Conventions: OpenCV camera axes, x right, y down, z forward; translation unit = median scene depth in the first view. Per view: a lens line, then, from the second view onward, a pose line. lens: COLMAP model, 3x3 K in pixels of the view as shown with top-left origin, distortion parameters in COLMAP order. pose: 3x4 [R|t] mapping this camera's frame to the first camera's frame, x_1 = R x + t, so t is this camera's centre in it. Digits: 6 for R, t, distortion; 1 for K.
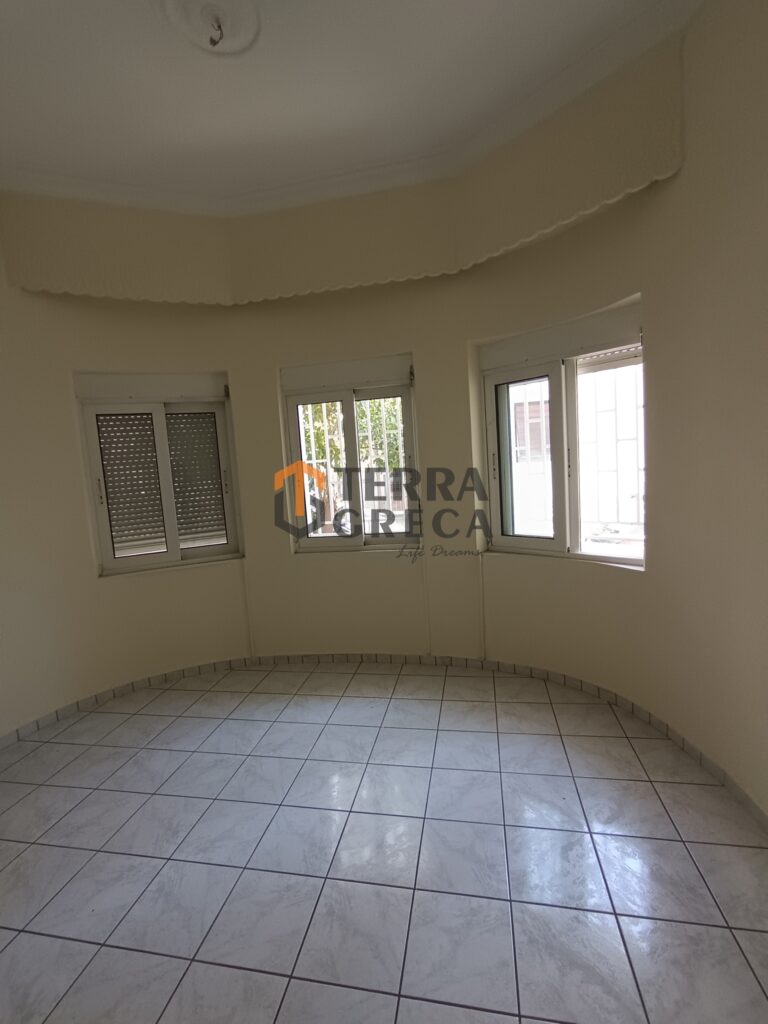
lens RADIAL K [[459.8, 0, 385.3], [0, 459.8, 511.0], [0, 0, 1]] dist [-0.044866, 0.029844]
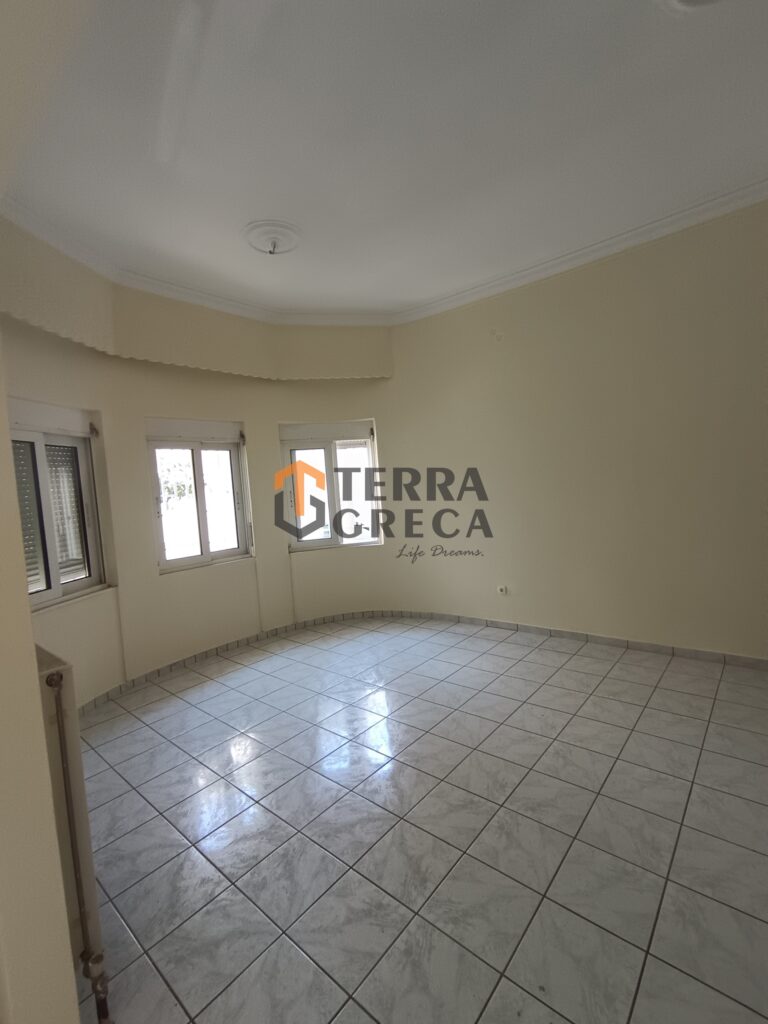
lens RADIAL K [[459.8, 0, 385.3], [0, 459.8, 511.0], [0, 0, 1]] dist [-0.044866, 0.029844]
pose [[0.495417, -0.019073, 0.868446, -0.999116], [0.123048, 0.991219, -0.048425, 0.063426], [-0.859896, 0.130851, 0.493414, -0.075728]]
